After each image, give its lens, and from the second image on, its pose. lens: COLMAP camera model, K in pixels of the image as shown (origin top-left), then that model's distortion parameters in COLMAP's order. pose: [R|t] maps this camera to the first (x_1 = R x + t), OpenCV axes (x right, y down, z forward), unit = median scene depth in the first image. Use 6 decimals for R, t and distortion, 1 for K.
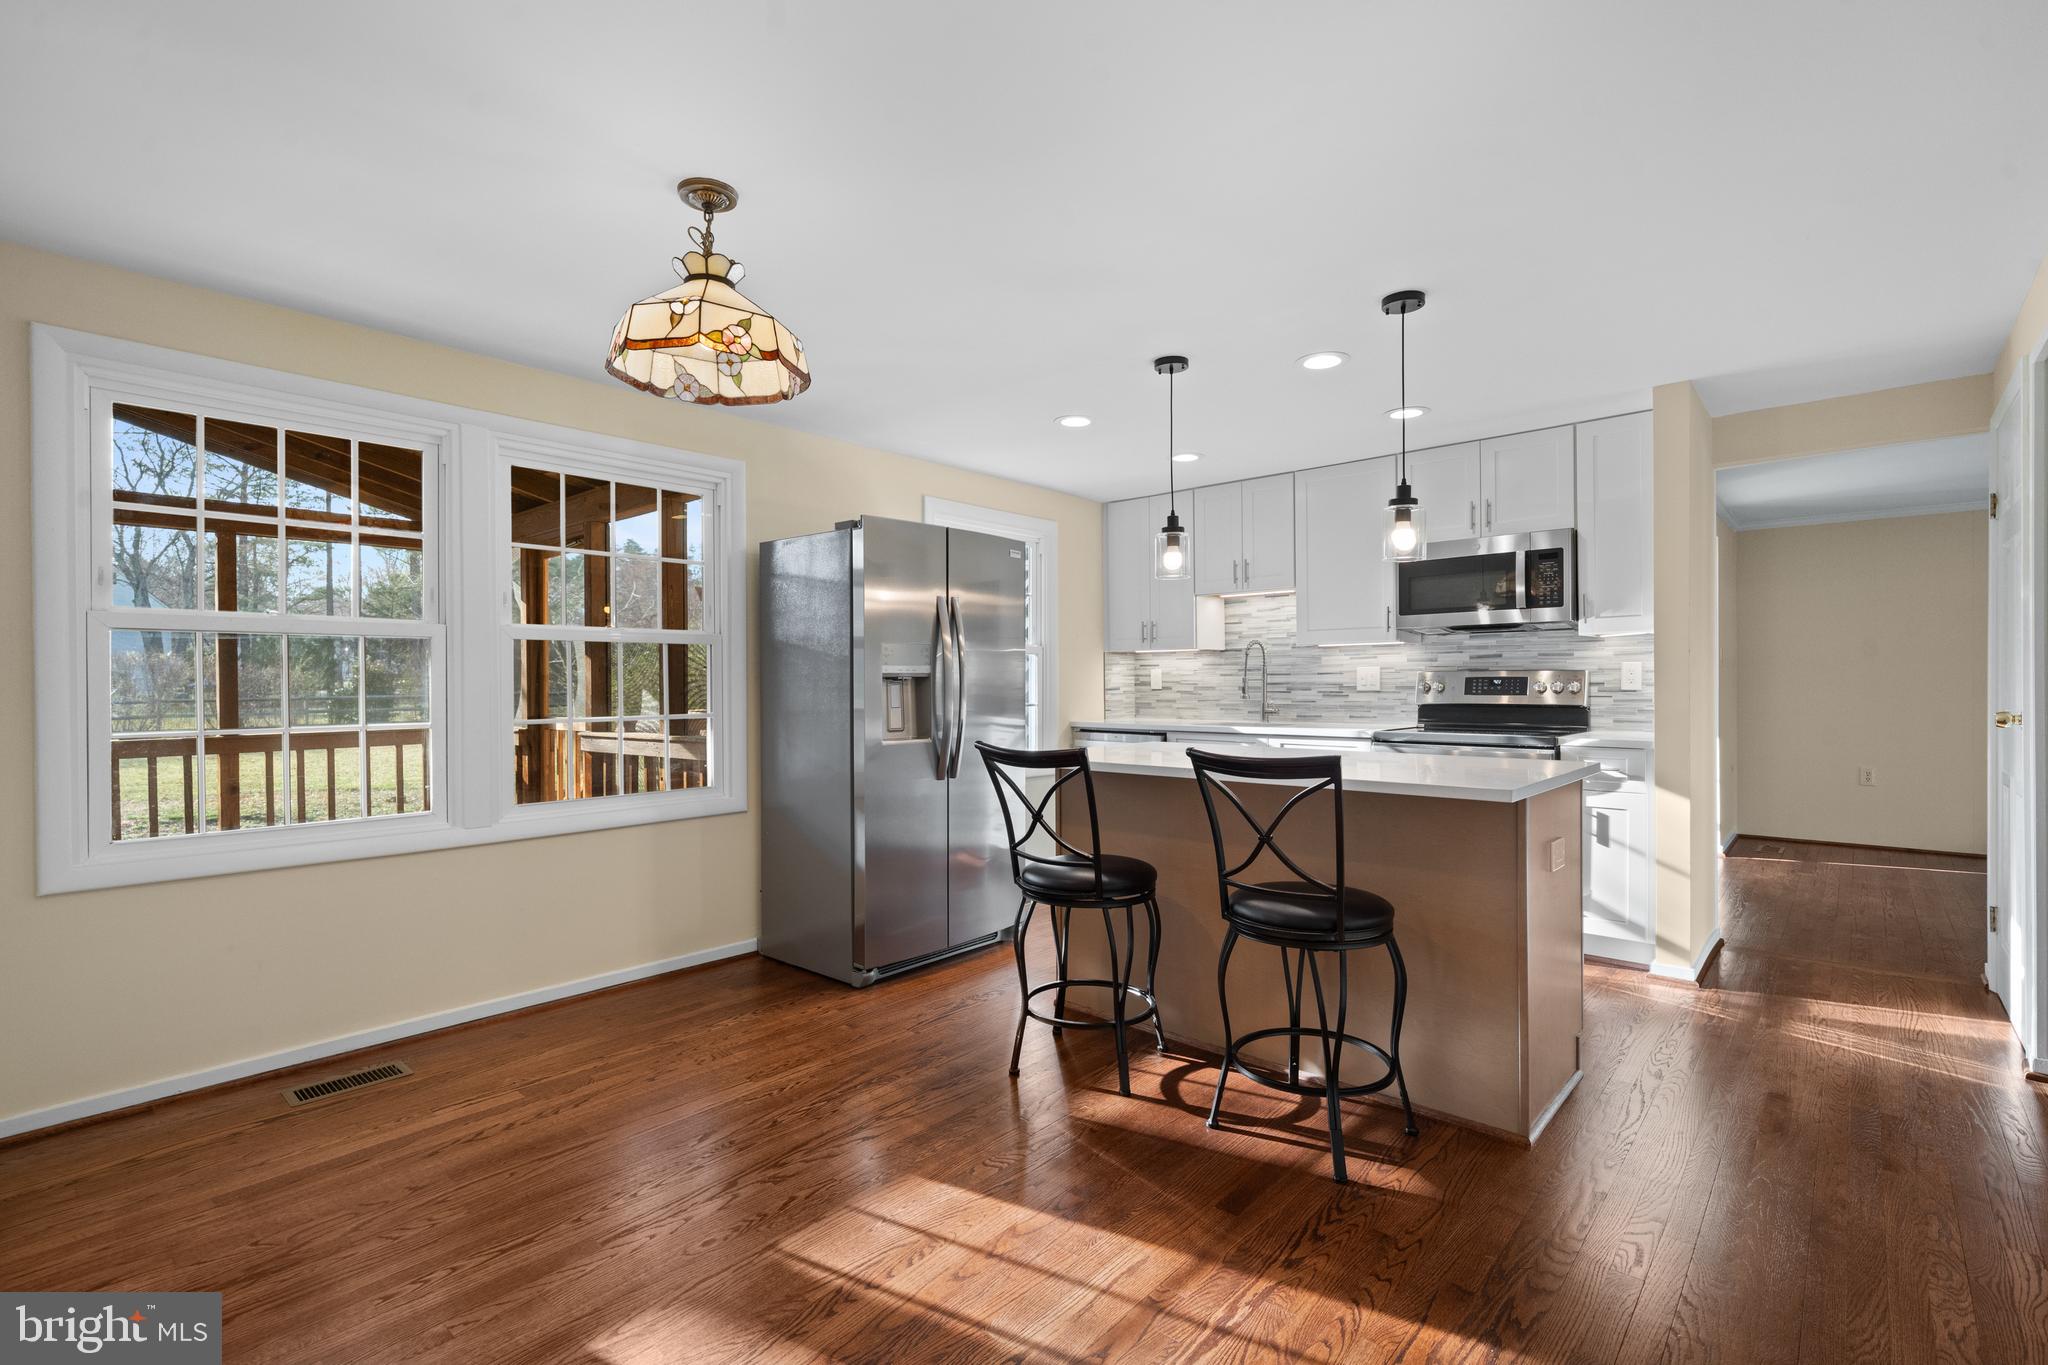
lens RADIAL K [[939.7, 0, 1024.0], [0, 939.7, 682.5], [0, 0, 1]] dist [-0.000137, 0.000846]
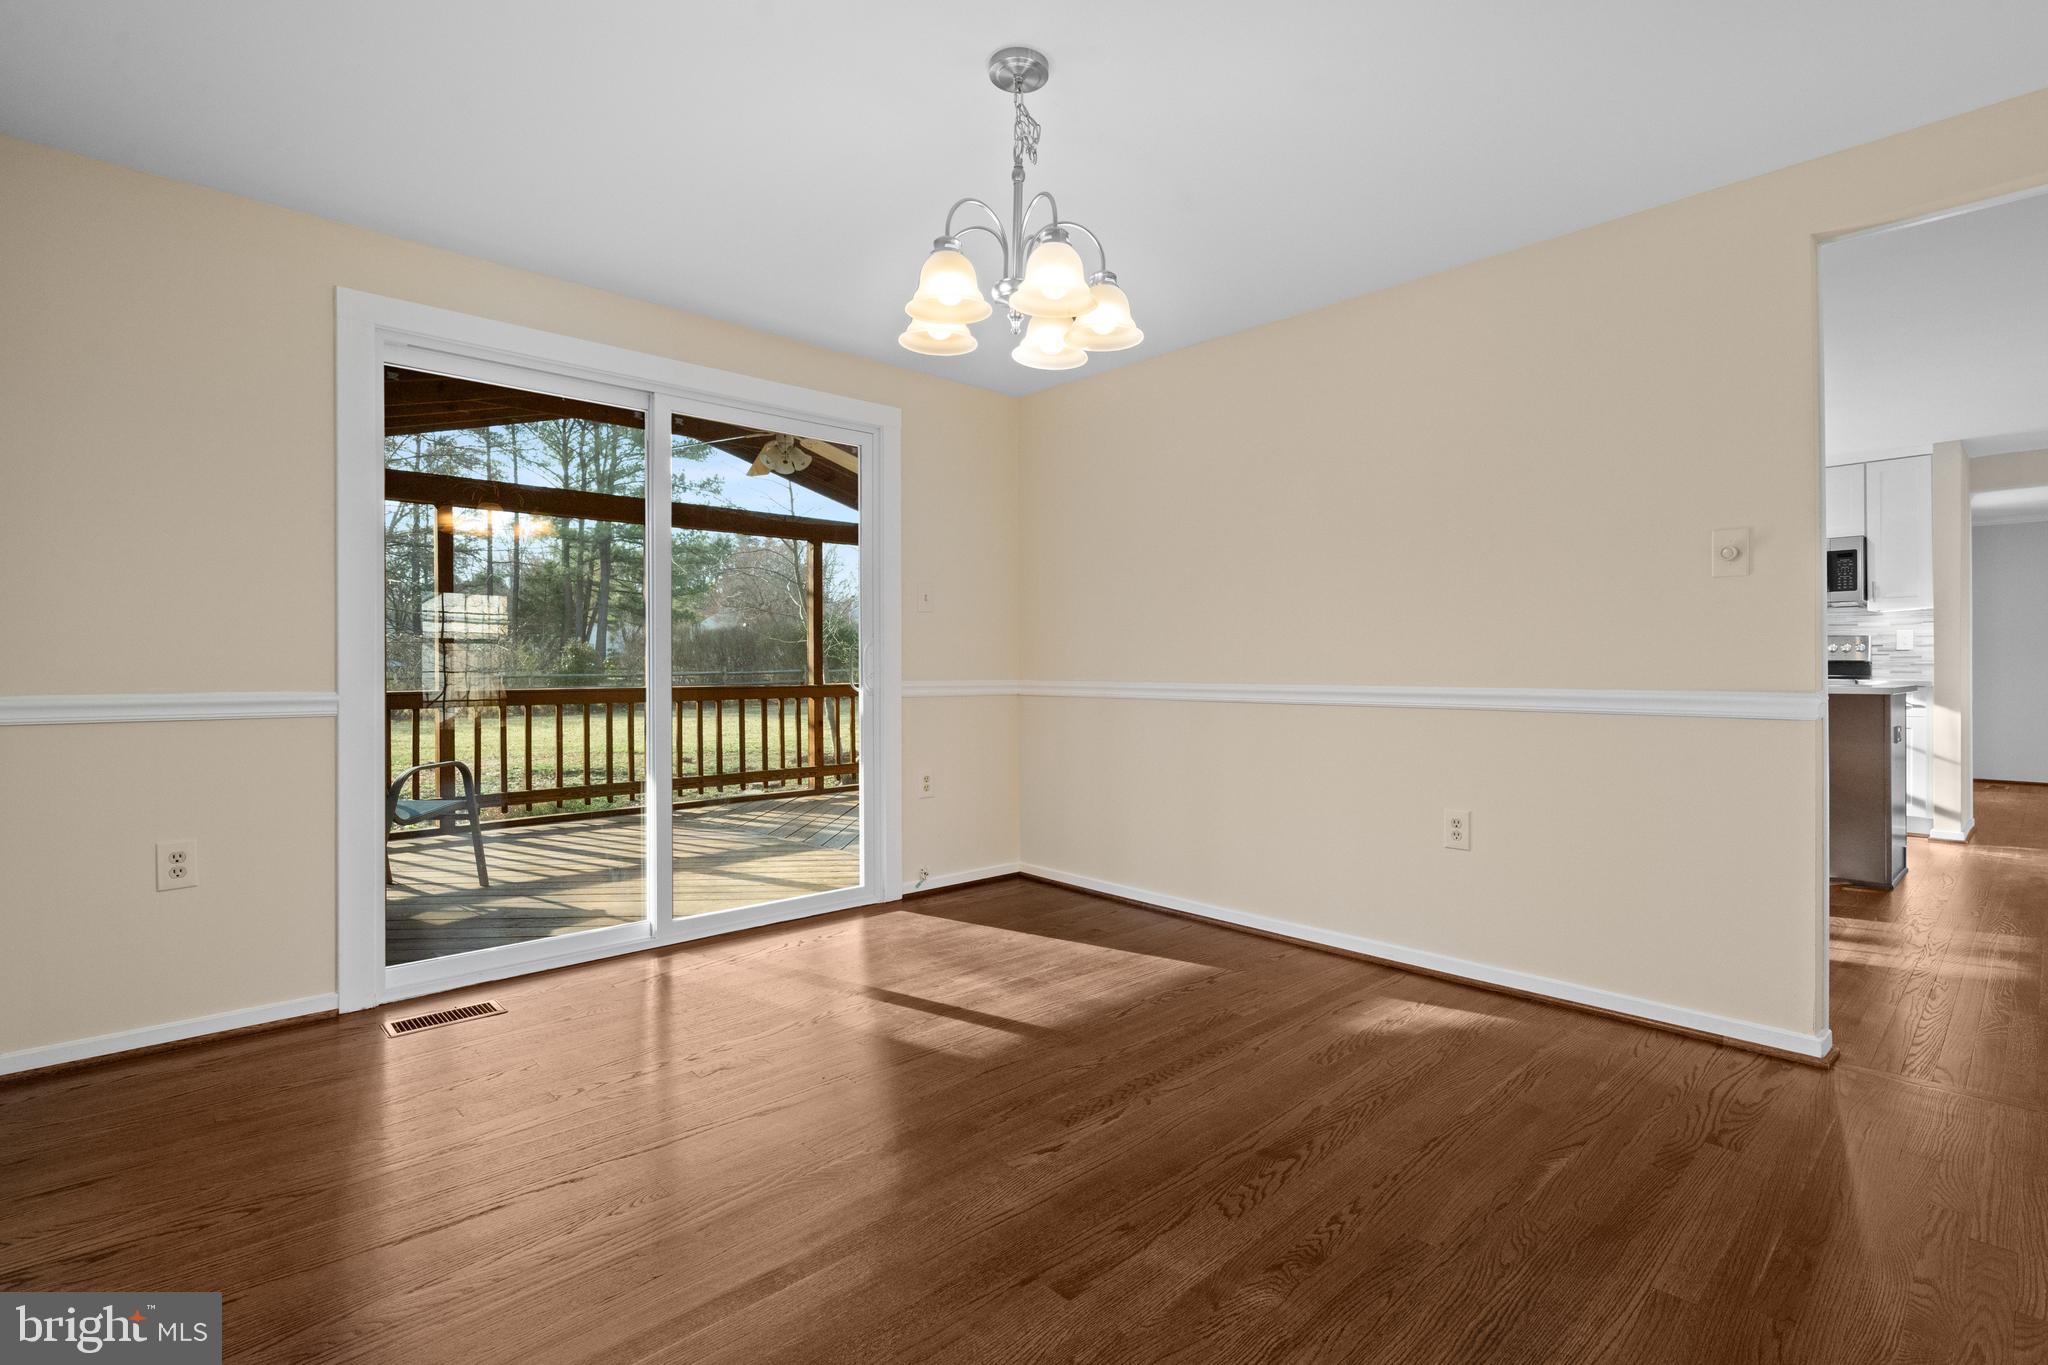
lens RADIAL K [[969.2, 0, 1026.1], [0, 969.2, 667.5], [0, 0, 1]] dist [0.000646, 0.000438]
pose [[0.996218, 0.005301, -0.086730, -0.515182], [-0.005707, 0.999974, -0.004427, 0.046352], [0.086704, 0.004905, 0.996222, -0.537755]]
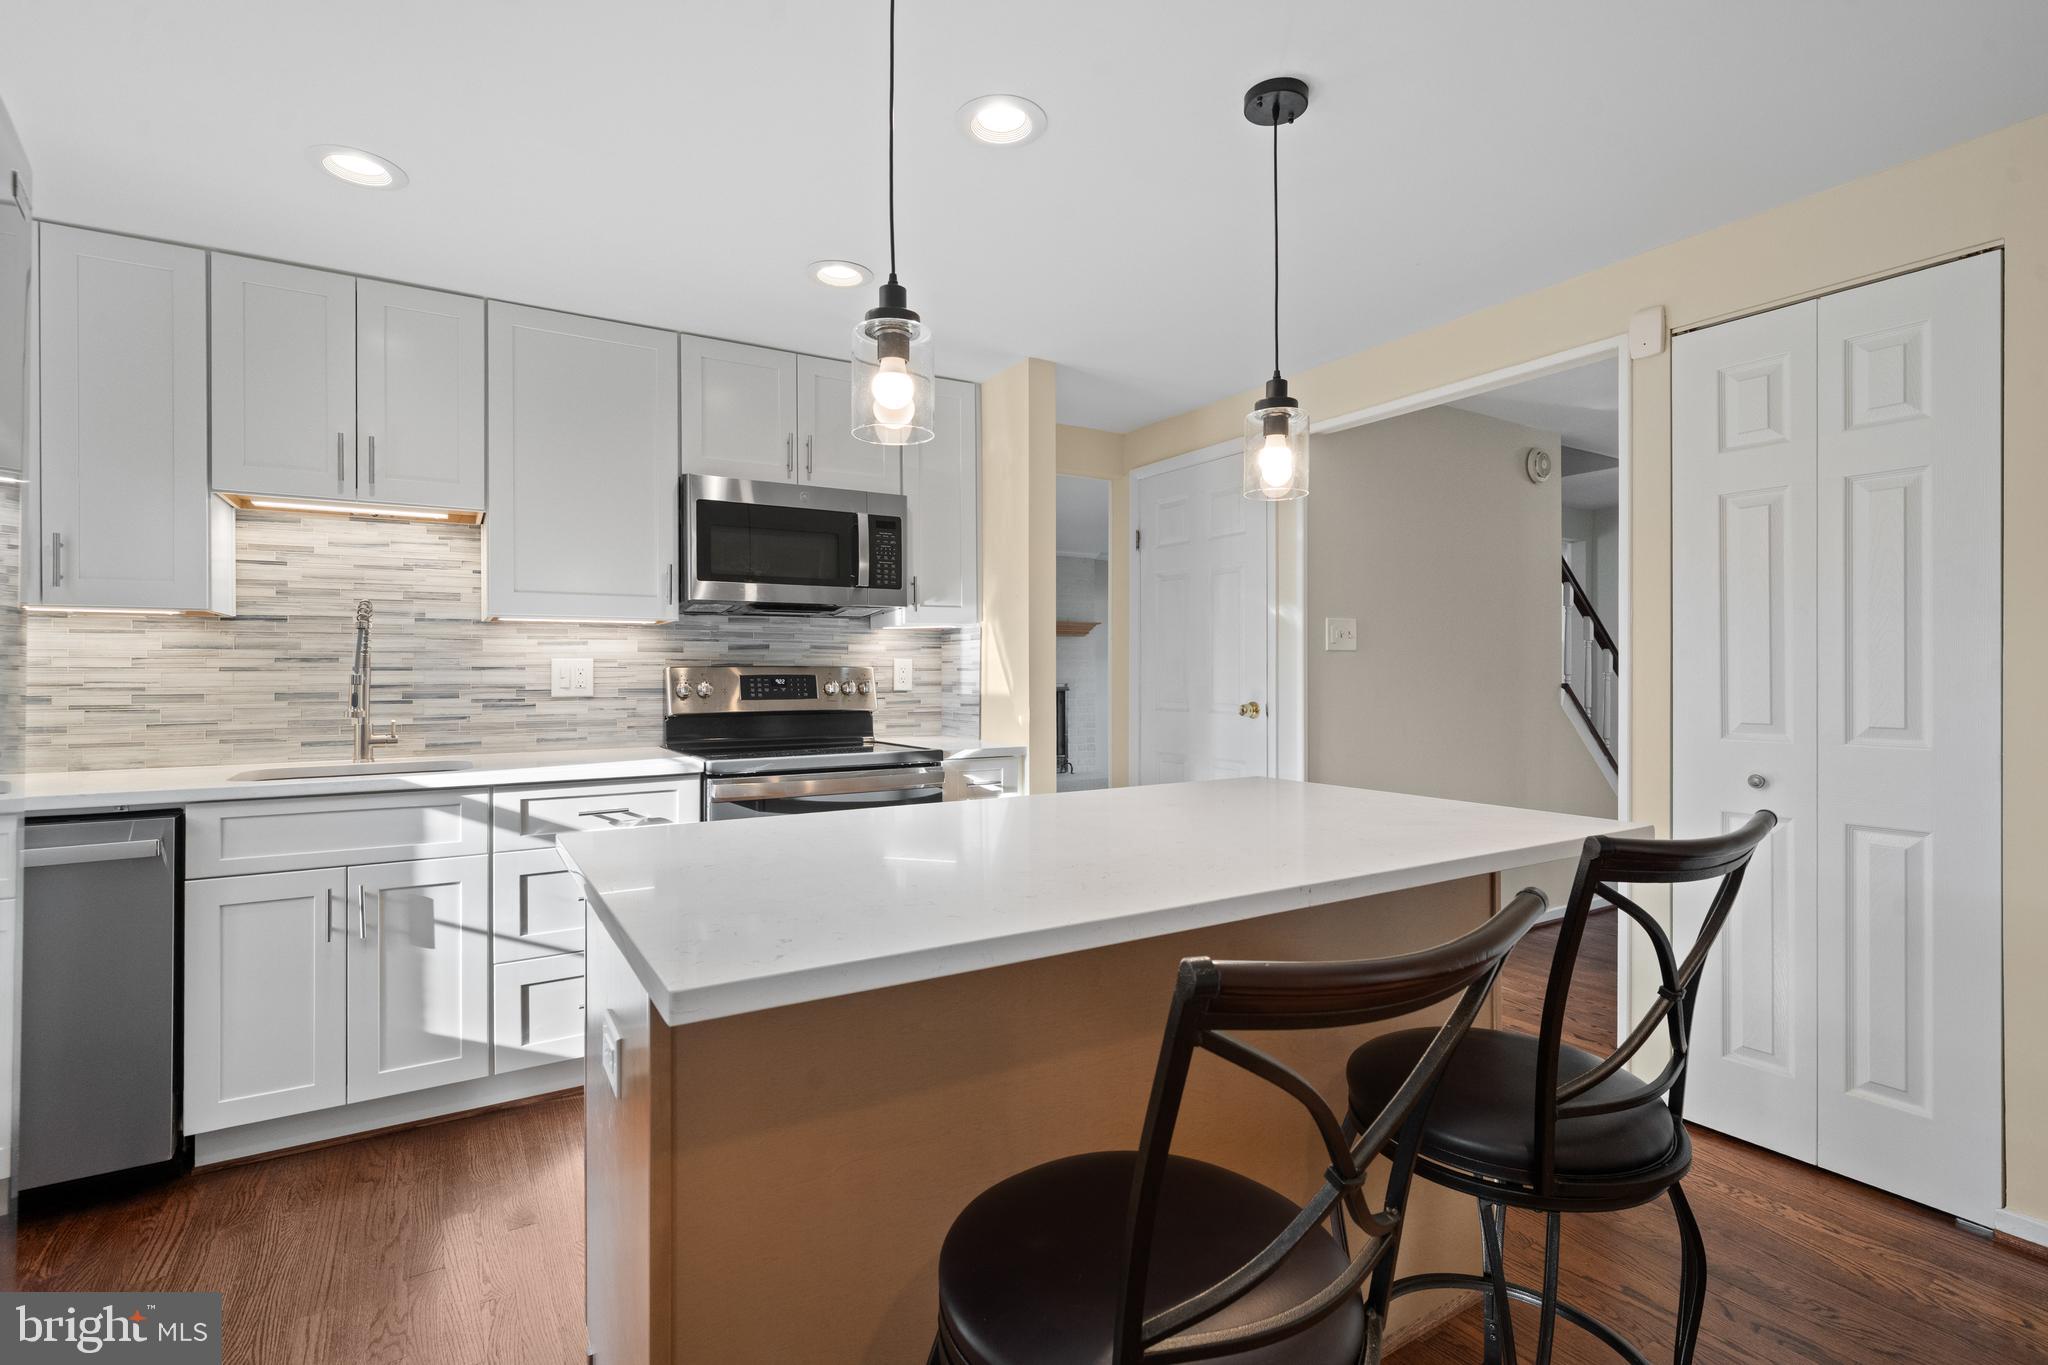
lens RADIAL K [[939.7, 0, 1024.0], [0, 939.7, 682.5], [0, 0, 1]] dist [-0.000137, 0.000846]
pose [[0.282361, -0.006894, 0.959283, -0.163473], [0.002046, 0.999976, 0.006584, -0.004644], [-0.959306, 0.000103, 0.282368, 0.609208]]
